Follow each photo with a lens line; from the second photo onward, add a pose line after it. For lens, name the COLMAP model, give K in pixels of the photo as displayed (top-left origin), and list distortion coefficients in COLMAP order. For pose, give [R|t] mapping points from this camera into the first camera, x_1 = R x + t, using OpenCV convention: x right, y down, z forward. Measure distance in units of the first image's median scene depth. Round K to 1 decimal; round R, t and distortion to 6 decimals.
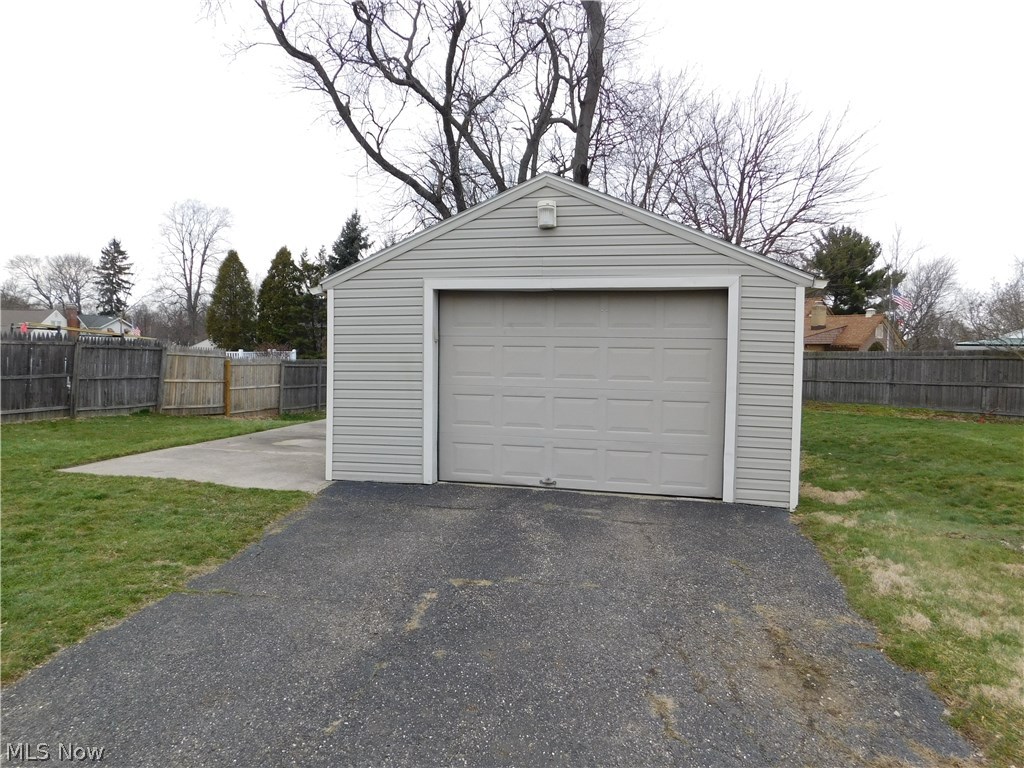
lens RADIAL K [[678.9, 0, 512.0], [0, 678.9, 384.0], [0, 0, 1]] dist [-0.011670, -0.001116]
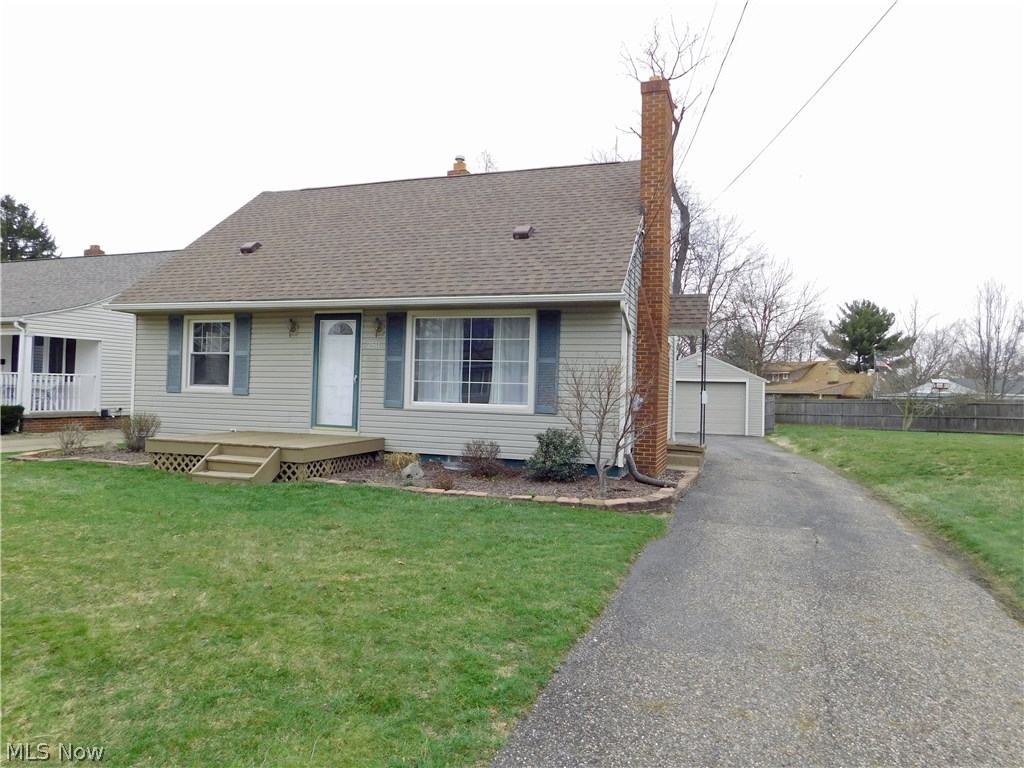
lens RADIAL K [[678.9, 0, 512.0], [0, 678.9, 384.0], [0, 0, 1]] dist [-0.011670, -0.001116]
pose [[0.997521, 0.014255, -0.068912, -0.073158], [-0.018643, 0.997810, -0.063459, 0.013966], [0.067857, 0.064586, 0.995602, -0.287128]]
